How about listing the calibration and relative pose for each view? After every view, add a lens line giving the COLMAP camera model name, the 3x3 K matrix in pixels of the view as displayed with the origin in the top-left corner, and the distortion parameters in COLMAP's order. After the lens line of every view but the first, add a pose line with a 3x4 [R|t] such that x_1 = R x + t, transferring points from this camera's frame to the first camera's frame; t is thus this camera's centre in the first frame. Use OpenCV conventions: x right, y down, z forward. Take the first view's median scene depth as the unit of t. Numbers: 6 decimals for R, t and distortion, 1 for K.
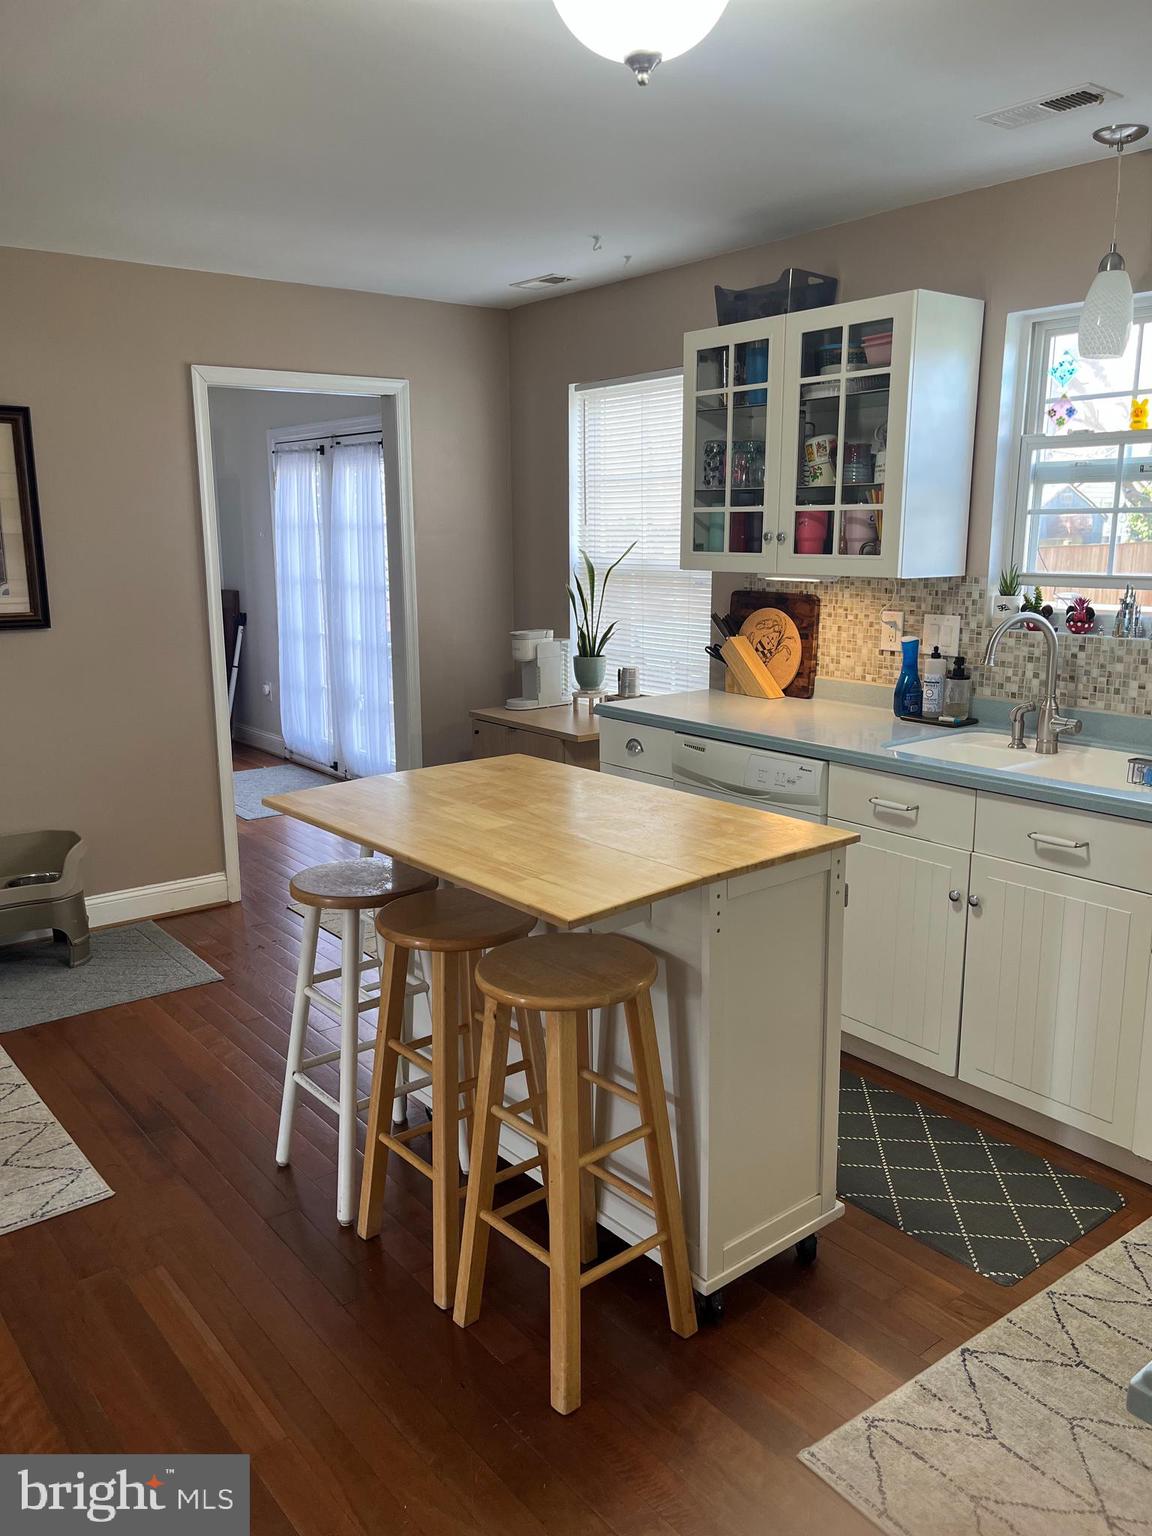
lens RADIAL K [[1166.2, 0, 576.0], [0, 1166.2, 768.0], [0, 0, 1]] dist [0.097821, -0.147262]
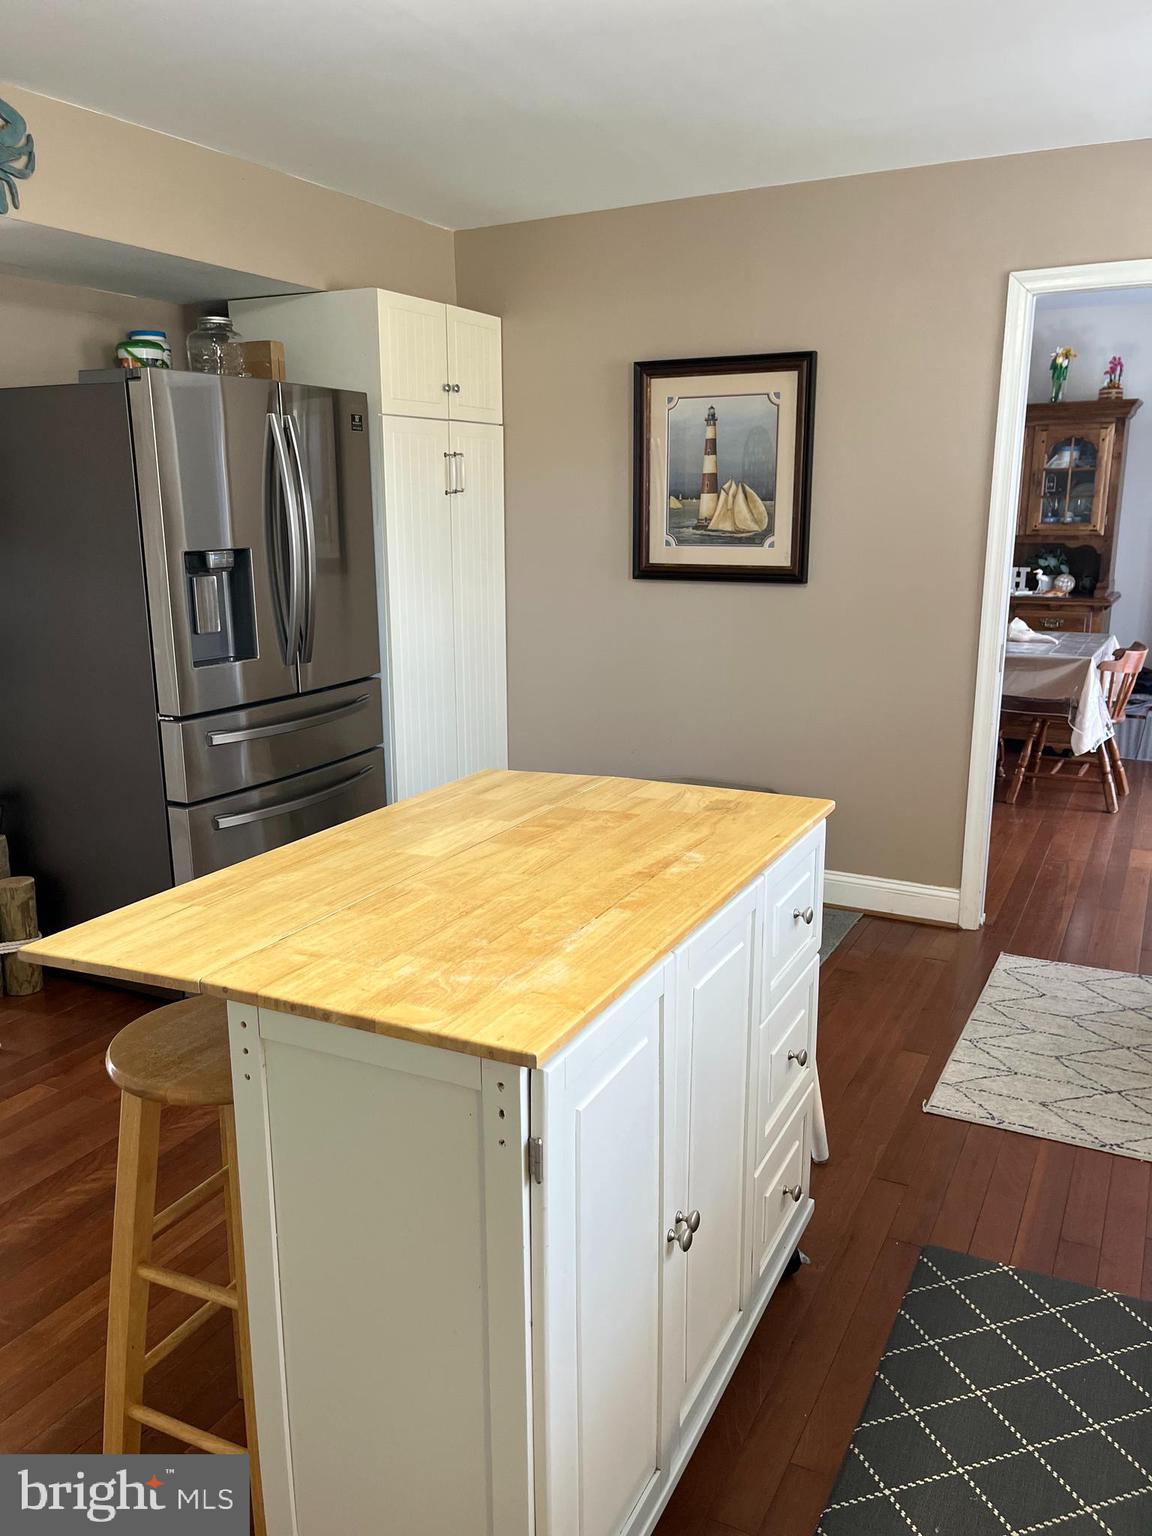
lens RADIAL K [[1166.2, 0, 576.0], [0, 1166.2, 768.0], [0, 0, 1]] dist [0.097821, -0.147262]
pose [[0.409796, 0.202164, -0.889492, 0.362695], [-0.179788, 0.973904, 0.138519, -0.072177], [0.894284, 0.103155, 0.435449, 0.434151]]
